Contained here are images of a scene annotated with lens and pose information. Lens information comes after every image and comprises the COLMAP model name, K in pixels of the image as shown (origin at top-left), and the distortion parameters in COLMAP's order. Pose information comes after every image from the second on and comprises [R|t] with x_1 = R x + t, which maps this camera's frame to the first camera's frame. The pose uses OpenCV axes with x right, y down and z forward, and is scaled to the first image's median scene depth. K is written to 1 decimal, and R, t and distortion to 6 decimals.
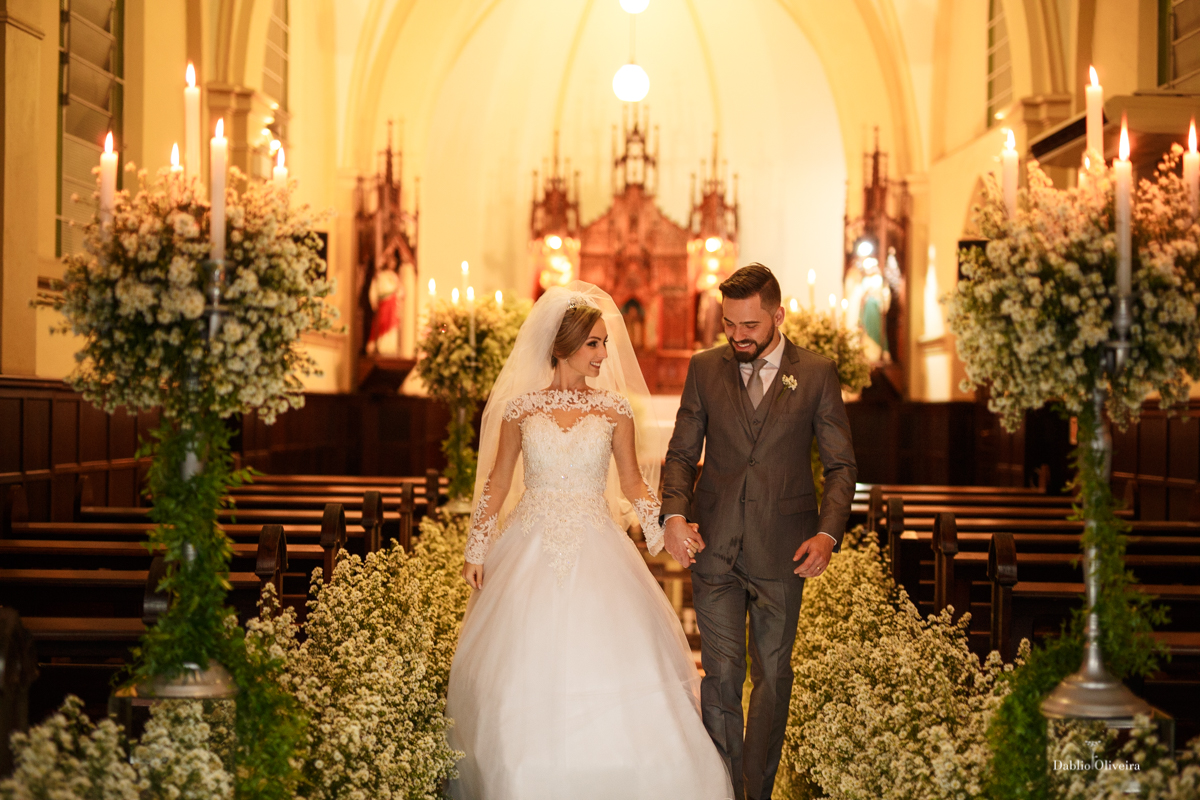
lens RADIAL K [[1645.6, 0, 600.0], [0, 1645.6, 400.0], [0, 0, 1]] dist [-0.004977, -0.031534]
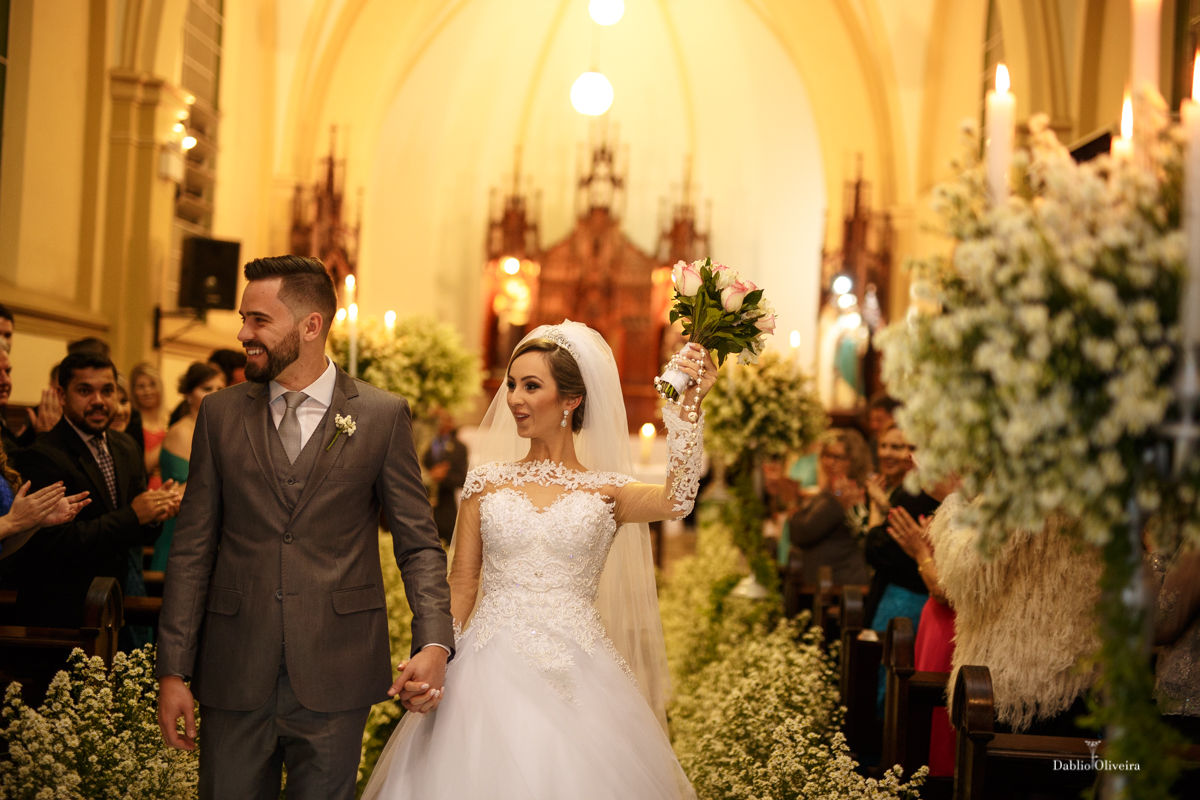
lens RADIAL K [[1645.6, 0, 600.0], [0, 1645.6, 400.0], [0, 0, 1]] dist [-0.004977, -0.031534]
pose [[0.999208, 0.039026, 0.007768, 0.068373], [-0.038870, 0.999060, -0.019214, -0.015781], [-0.008511, 0.018897, 0.999785, 0.268804]]
